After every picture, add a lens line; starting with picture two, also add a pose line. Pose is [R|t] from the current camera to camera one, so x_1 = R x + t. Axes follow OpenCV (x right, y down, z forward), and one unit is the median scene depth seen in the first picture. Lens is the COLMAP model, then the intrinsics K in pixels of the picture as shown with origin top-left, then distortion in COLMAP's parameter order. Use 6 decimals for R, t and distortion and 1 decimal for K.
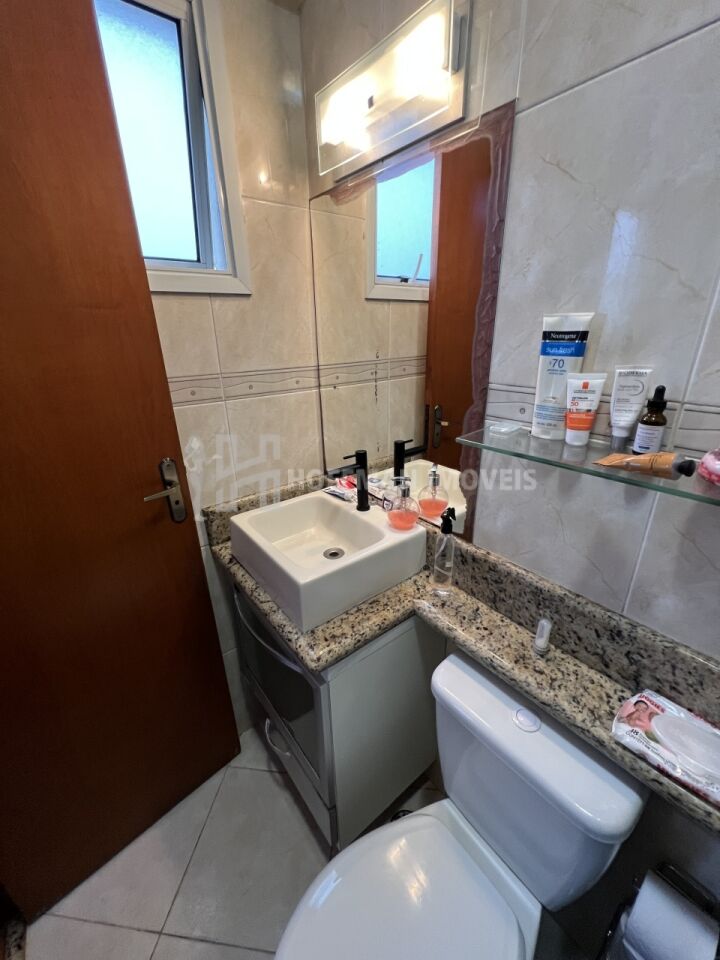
lens RADIAL K [[383.1, 0, 358.2], [0, 383.1, 481.5], [0, 0, 1]] dist [-0.003495, 0.000839]
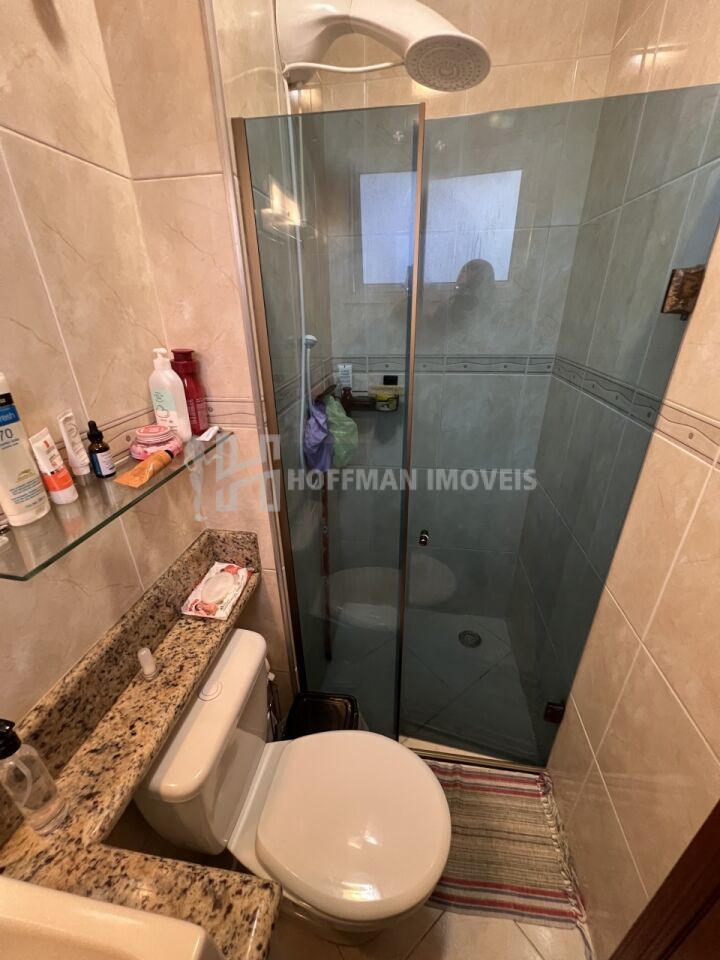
lens RADIAL K [[383.1, 0, 358.0], [0, 383.1, 481.4], [0, 0, 1]] dist [-0.003495, 0.000839]
pose [[-0.680167, -0.279783, 0.677565, -0.515108], [0.299032, 0.738004, 0.604921, -0.455388], [-0.669293, 0.614061, -0.418302, 0.814231]]
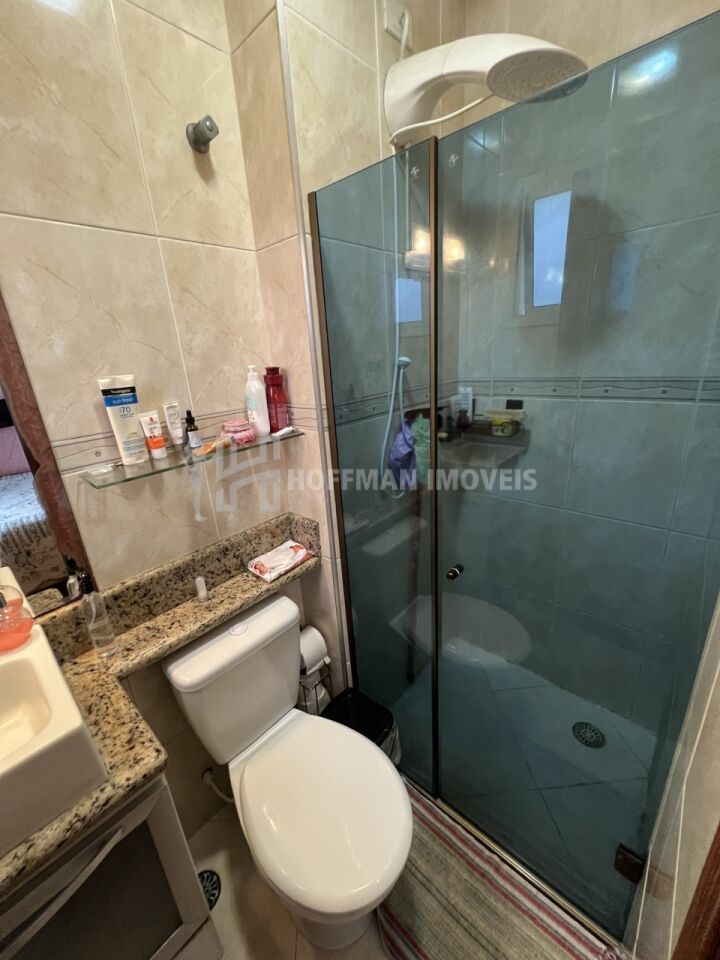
lens RADIAL K [[383.1, 0, 358.0], [0, 383.1, 481.8], [0, 0, 1]] dist [-0.003495, 0.000839]
pose [[-0.166629, -0.288251, 0.942946, -0.921906], [0.426351, 0.841231, 0.332498, -0.172384], [-0.889078, 0.457429, -0.017277, 0.351803]]
